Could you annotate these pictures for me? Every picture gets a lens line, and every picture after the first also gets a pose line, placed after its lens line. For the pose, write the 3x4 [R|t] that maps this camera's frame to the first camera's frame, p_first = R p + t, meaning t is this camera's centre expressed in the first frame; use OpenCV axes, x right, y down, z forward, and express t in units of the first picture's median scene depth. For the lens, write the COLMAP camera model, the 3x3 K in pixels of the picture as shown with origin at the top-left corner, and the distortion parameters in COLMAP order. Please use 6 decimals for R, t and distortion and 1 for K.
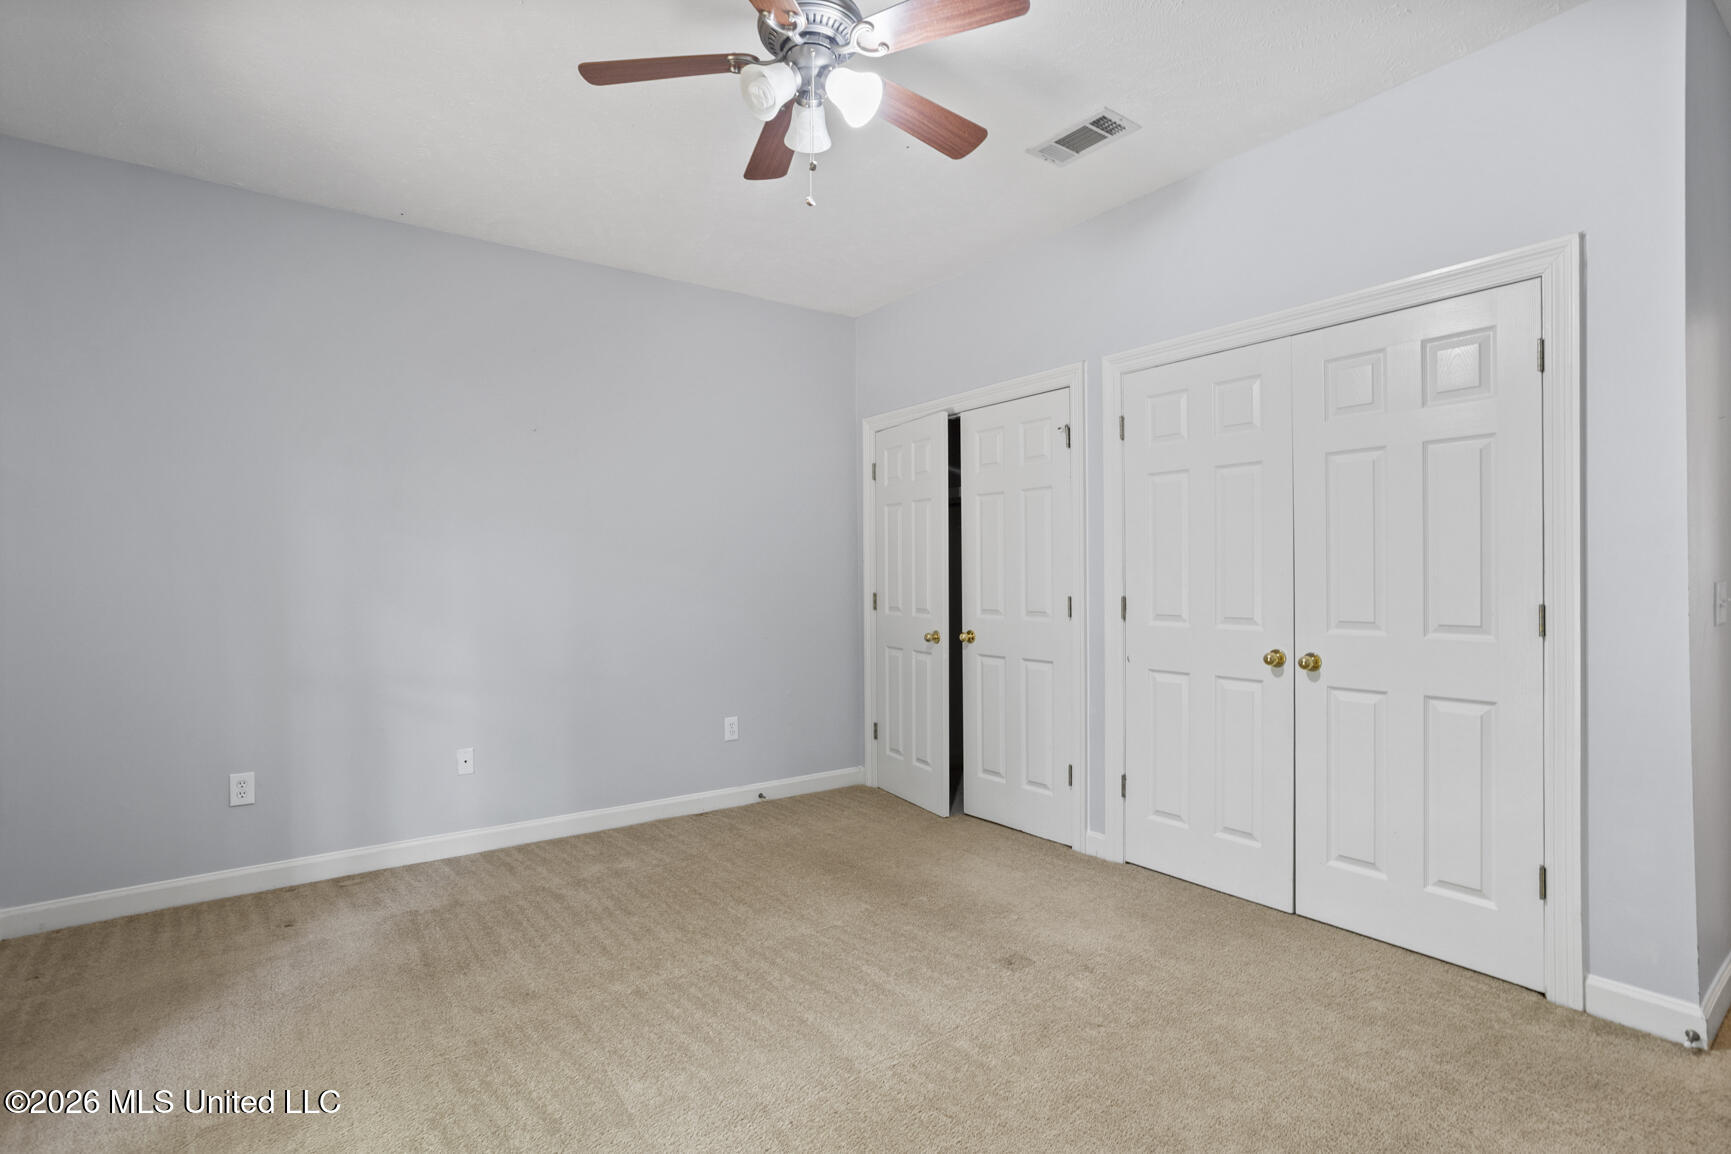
lens RADIAL K [[867.1, 0, 862.4], [0, 867.1, 577.8], [0, 0, 1]] dist [-0.048079, 0.034352]
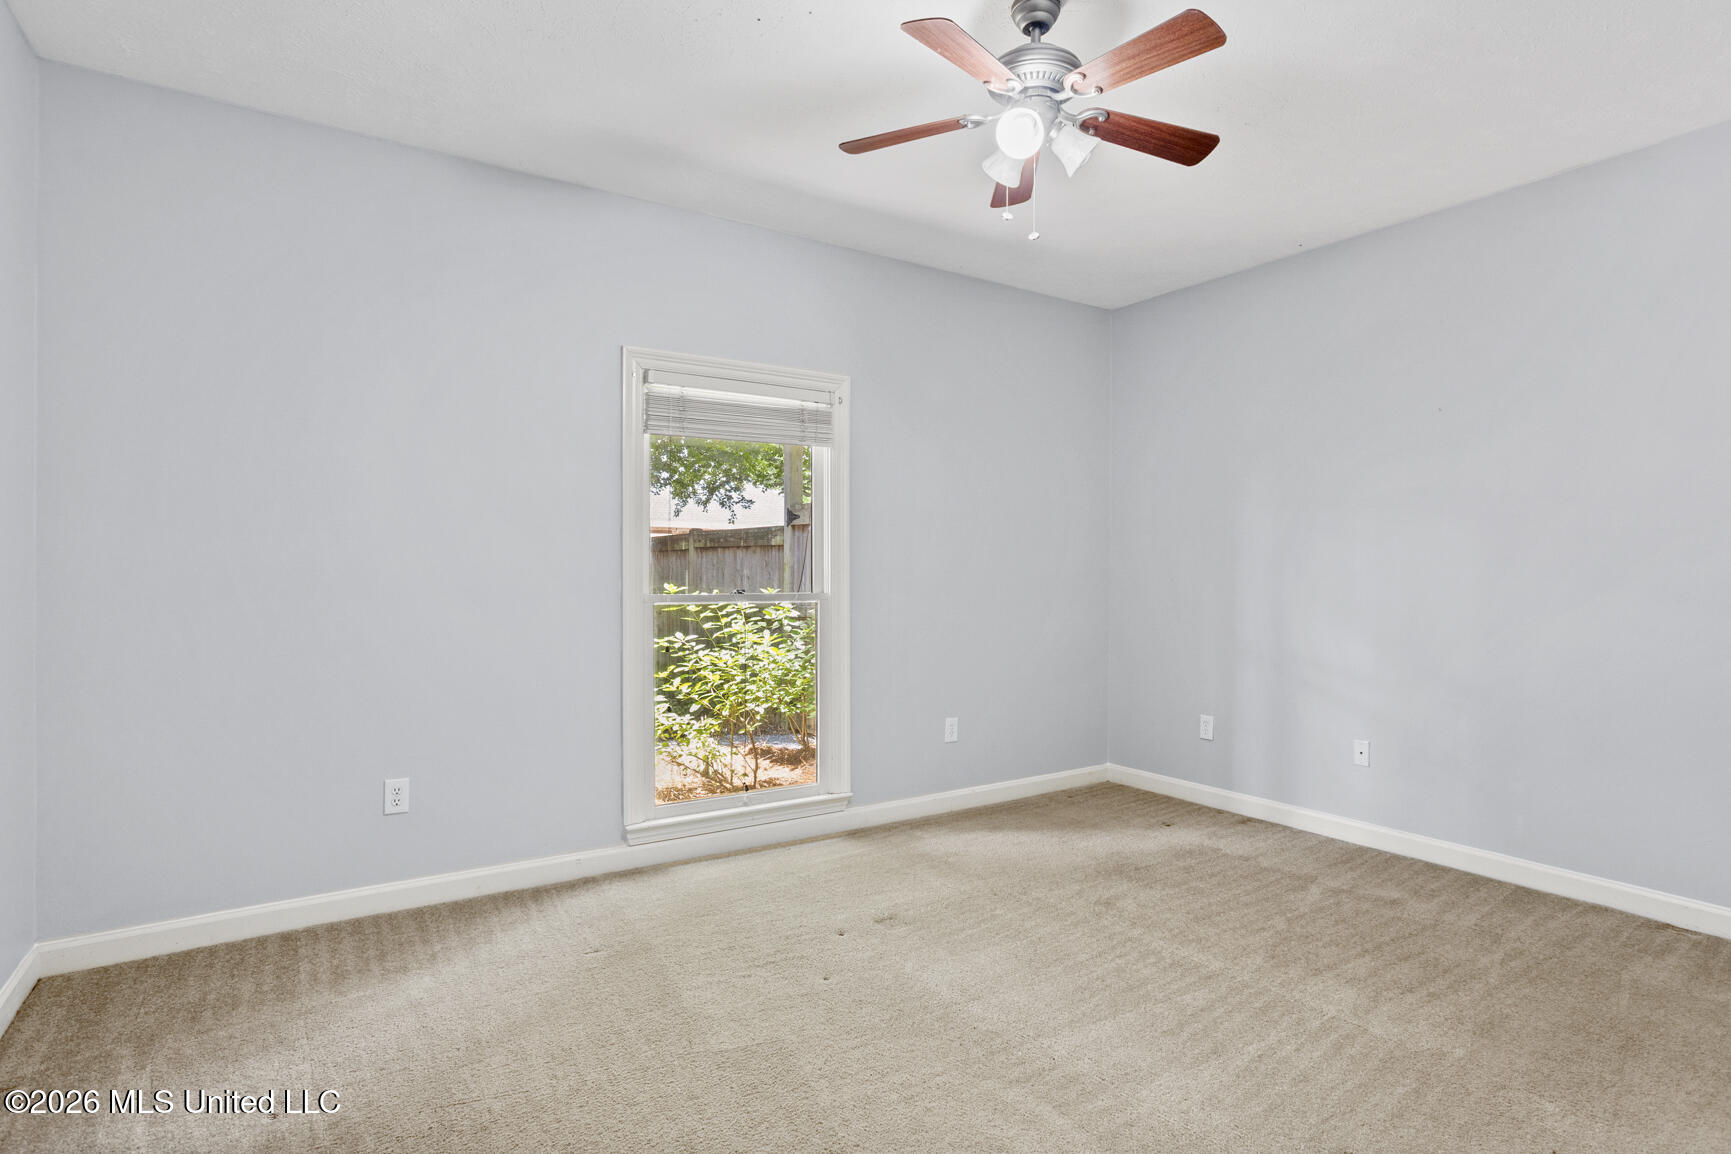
lens RADIAL K [[867.1, 0, 860.3], [0, 867.1, 571.0], [0, 0, 1]] dist [-0.048079, 0.034352]
pose [[-0.028642, 0.010668, -0.999533, 0.625056], [-0.007047, 0.999916, 0.010874, -0.008976], [0.999565, 0.007355, -0.028564, 0.480494]]
